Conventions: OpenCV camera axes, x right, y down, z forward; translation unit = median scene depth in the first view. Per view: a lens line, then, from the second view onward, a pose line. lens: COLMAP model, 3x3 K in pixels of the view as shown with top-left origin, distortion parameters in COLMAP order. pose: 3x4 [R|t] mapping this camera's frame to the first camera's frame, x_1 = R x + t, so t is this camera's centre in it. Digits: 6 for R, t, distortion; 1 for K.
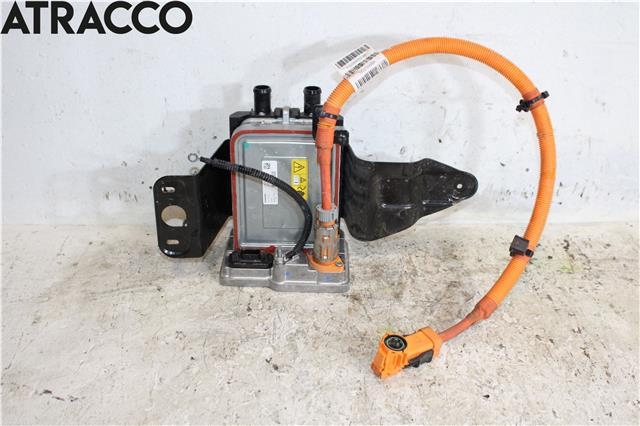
lens RADIAL K [[821.5, 0, 321.2], [0, 821.5, 218.9], [0, 0, 1]] dist [0.024830, 0.000000]
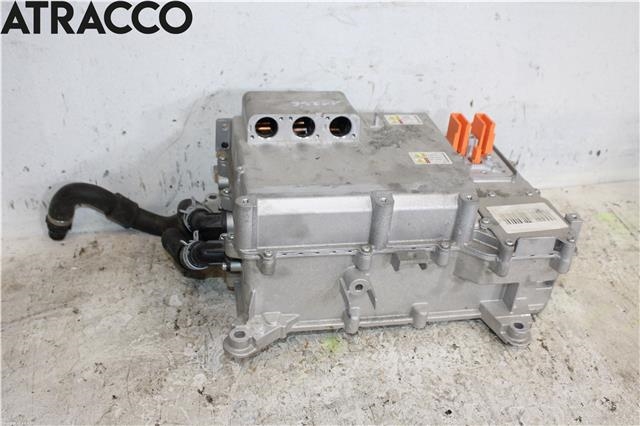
lens RADIAL K [[737.1, 0, 325.7], [0, 737.1, 250.3], [0, 0, 1]] dist [-0.038249, 0.000000]
pose [[0.992762, -0.086627, 0.083179, 0.015847], [0.077316, 0.990998, 0.109290, -0.052128], [-0.091898, -0.102068, 0.990524, 0.205298]]
